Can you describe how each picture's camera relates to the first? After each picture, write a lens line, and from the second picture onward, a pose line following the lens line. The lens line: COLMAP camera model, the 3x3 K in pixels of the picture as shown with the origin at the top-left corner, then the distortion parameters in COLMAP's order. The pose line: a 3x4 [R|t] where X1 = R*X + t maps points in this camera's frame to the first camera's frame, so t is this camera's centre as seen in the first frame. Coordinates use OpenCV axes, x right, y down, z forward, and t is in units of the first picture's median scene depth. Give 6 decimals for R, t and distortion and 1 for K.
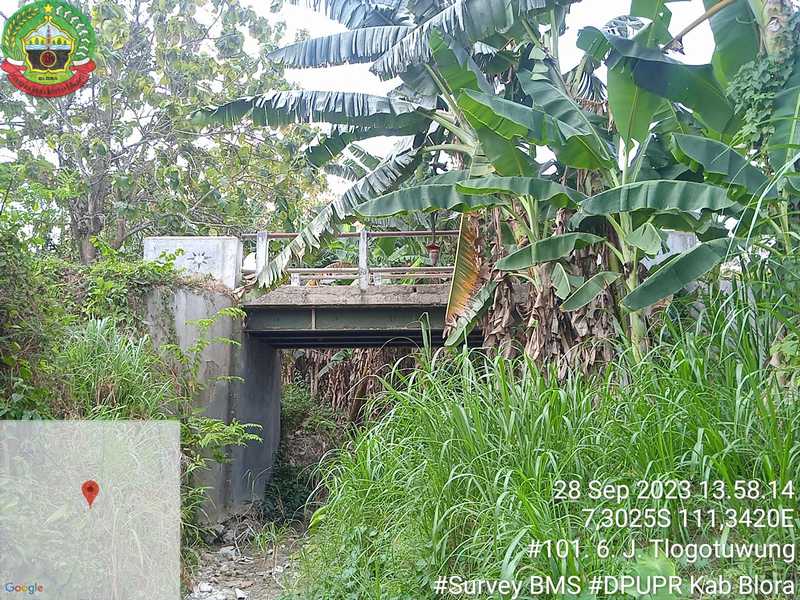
lens RADIAL K [[660.7, 0, 406.6], [0, 660.7, 303.1], [0, 0, 1]] dist [0.059831, -0.065050]
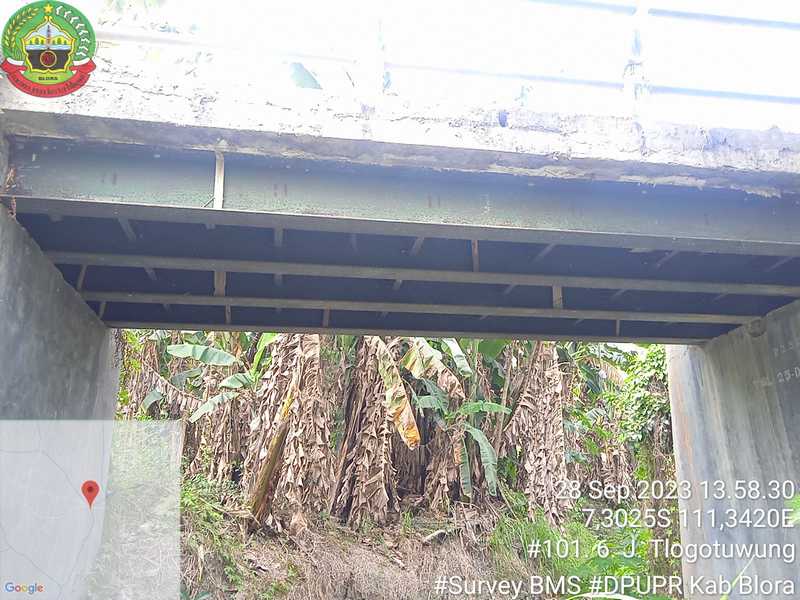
lens RADIAL K [[660.7, 0, 403.2], [0, 660.7, 305.4], [0, 0, 1]] dist [0.059831, -0.065050]
pose [[0.980619, 0.050102, 0.189412, -0.110872], [-0.022559, 0.989194, -0.144864, 0.142653], [-0.194623, 0.137783, 0.971153, 0.655837]]
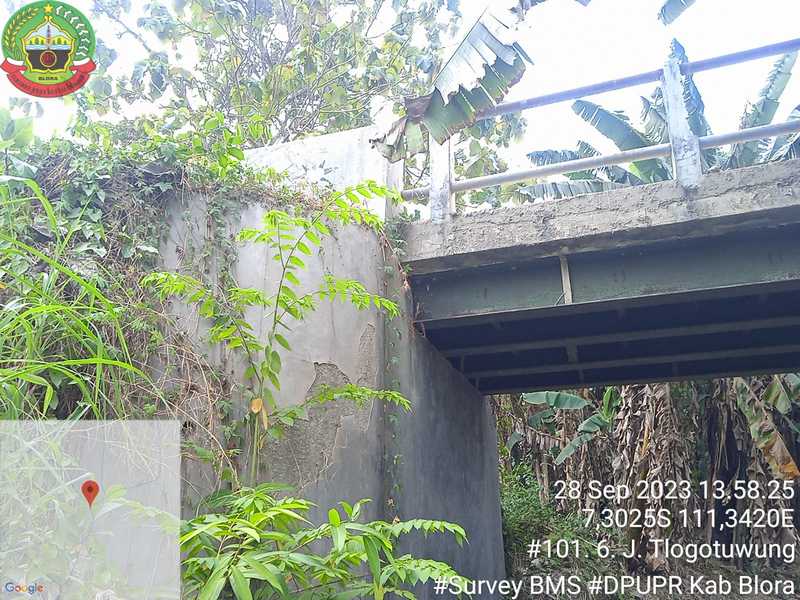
lens RADIAL K [[660.7, 0, 402.3], [0, 660.7, 302.0], [0, 0, 1]] dist [0.059831, -0.065050]
pose [[0.952779, -0.105791, -0.284641, -0.124428], [0.052232, 0.980477, -0.189570, 0.115891], [0.299138, 0.165751, 0.939704, 0.579830]]
